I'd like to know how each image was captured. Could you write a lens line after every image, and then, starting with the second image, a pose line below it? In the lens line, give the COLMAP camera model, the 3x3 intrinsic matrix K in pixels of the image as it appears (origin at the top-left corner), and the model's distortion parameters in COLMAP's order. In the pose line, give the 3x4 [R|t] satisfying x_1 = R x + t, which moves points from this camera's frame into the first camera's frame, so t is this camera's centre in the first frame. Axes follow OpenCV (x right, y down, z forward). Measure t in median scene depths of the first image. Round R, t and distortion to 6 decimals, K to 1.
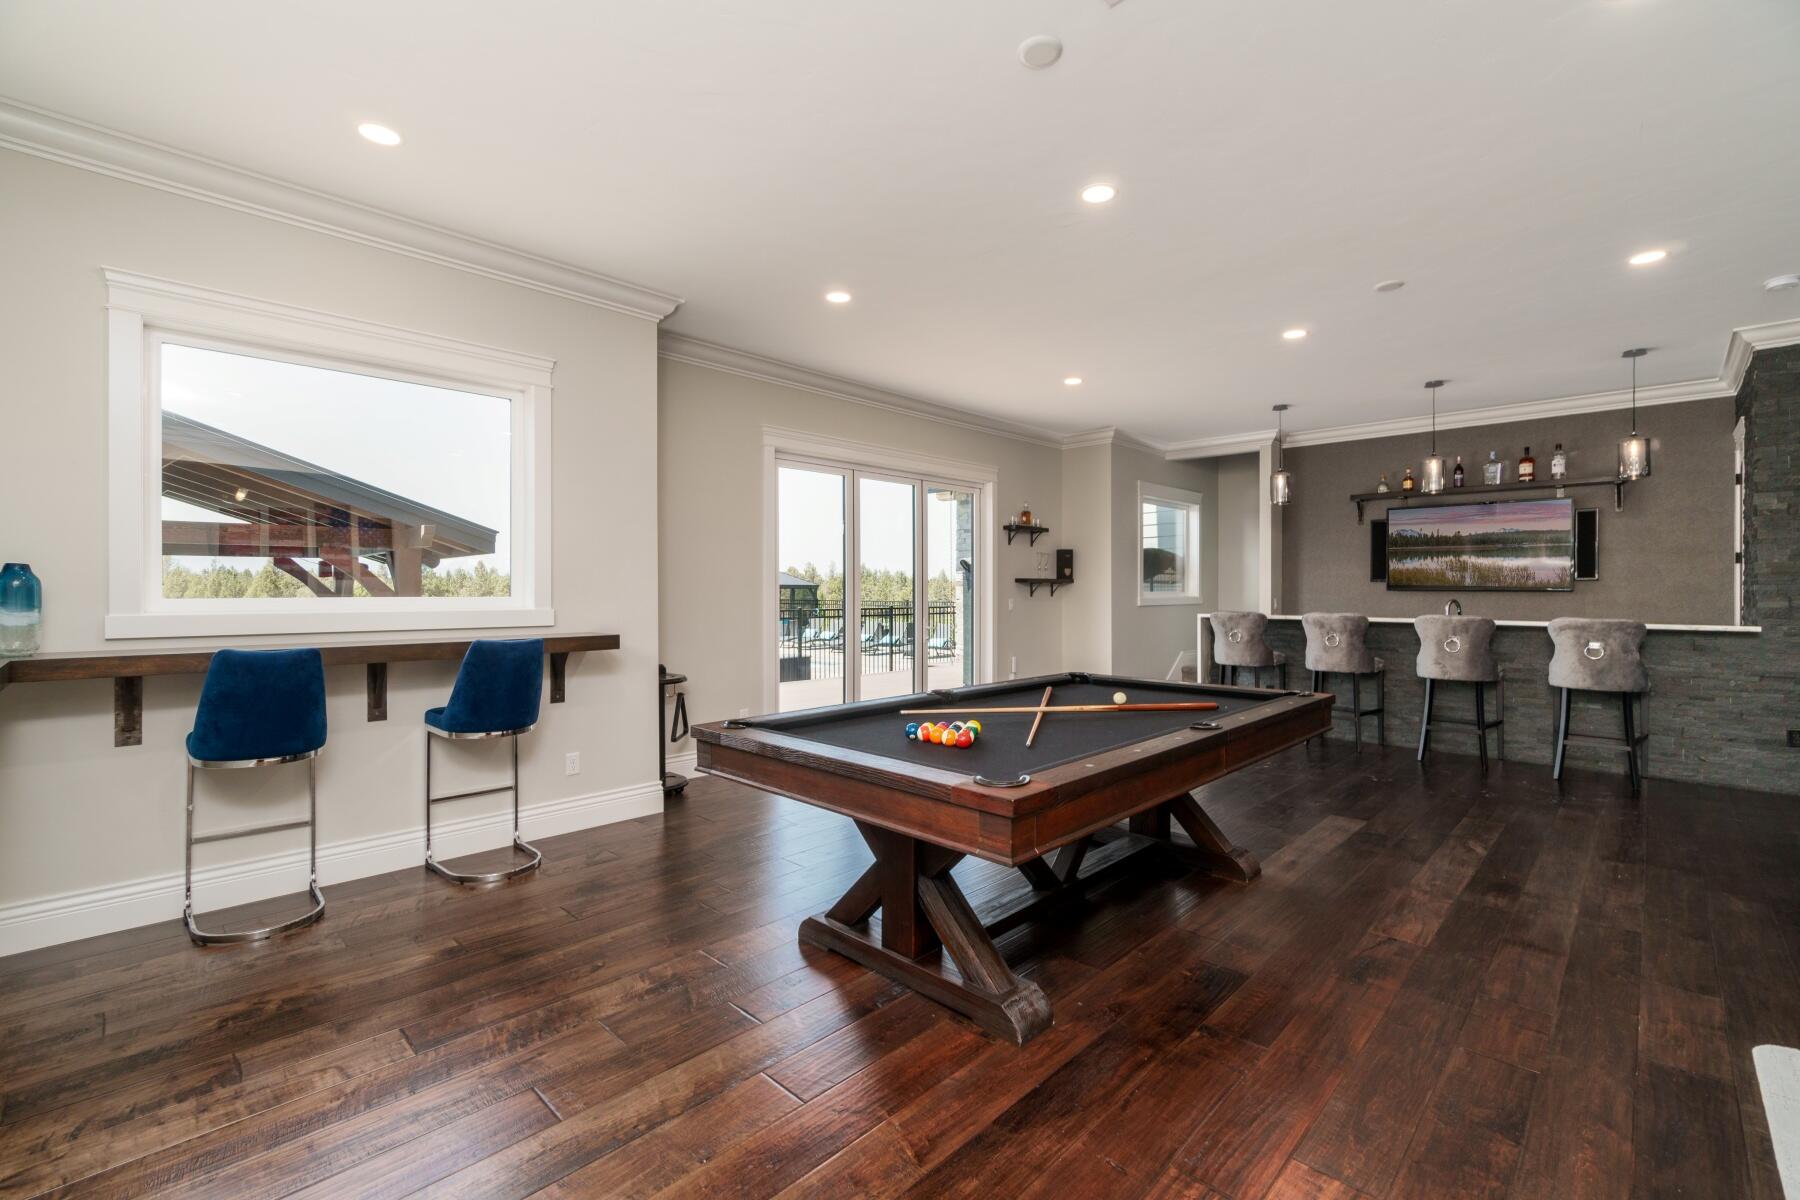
lens RADIAL K [[776.1, 0, 899.9], [0, 776.1, 598.6], [0, 0, 1]] dist [0.000728, 0.000163]
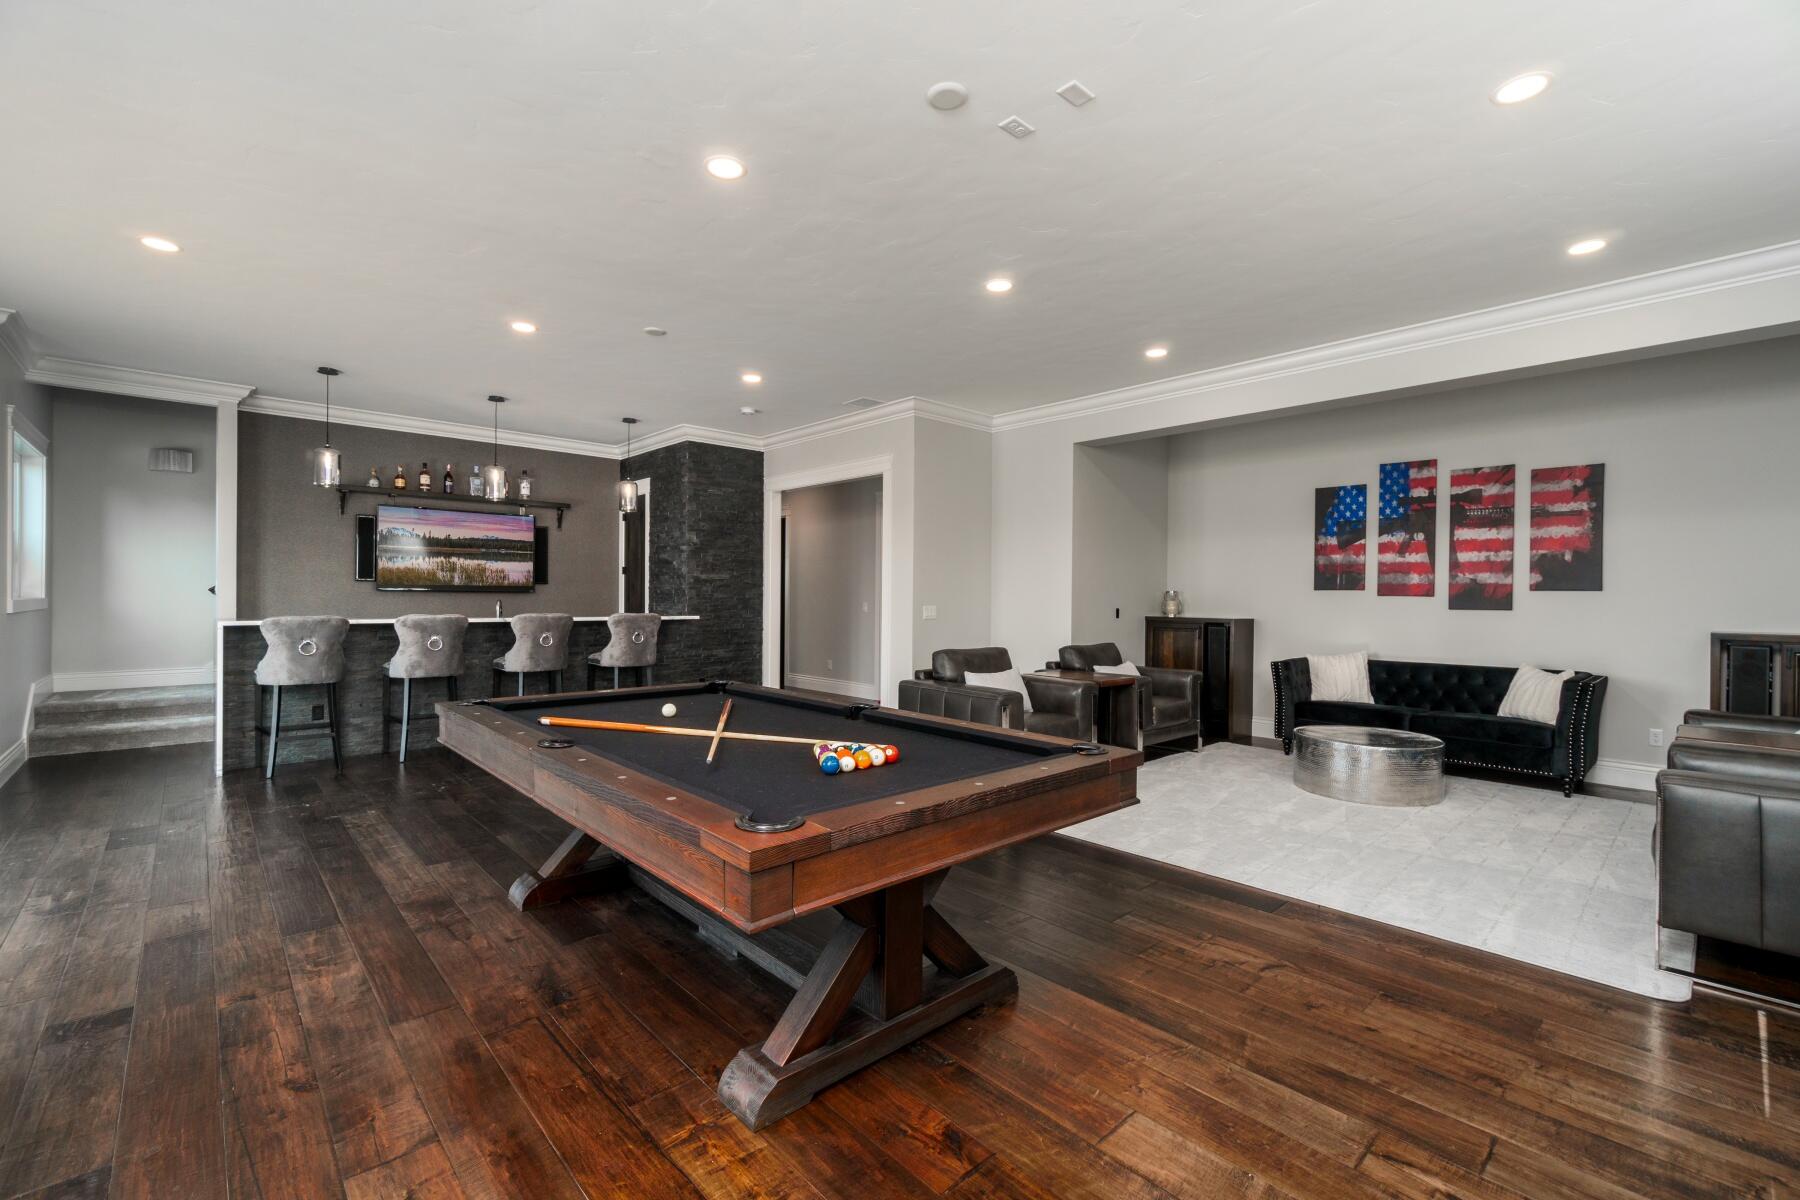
lens RADIAL K [[776.1, 0, 900.2], [0, 776.1, 595.7], [0, 0, 1]] dist [0.000728, 0.000163]
pose [[0.053488, -0.000807, 0.998568, -0.303422], [0.002081, 0.999998, 0.000697, -0.003376], [-0.998566, 0.002041, 0.053490, 0.332677]]
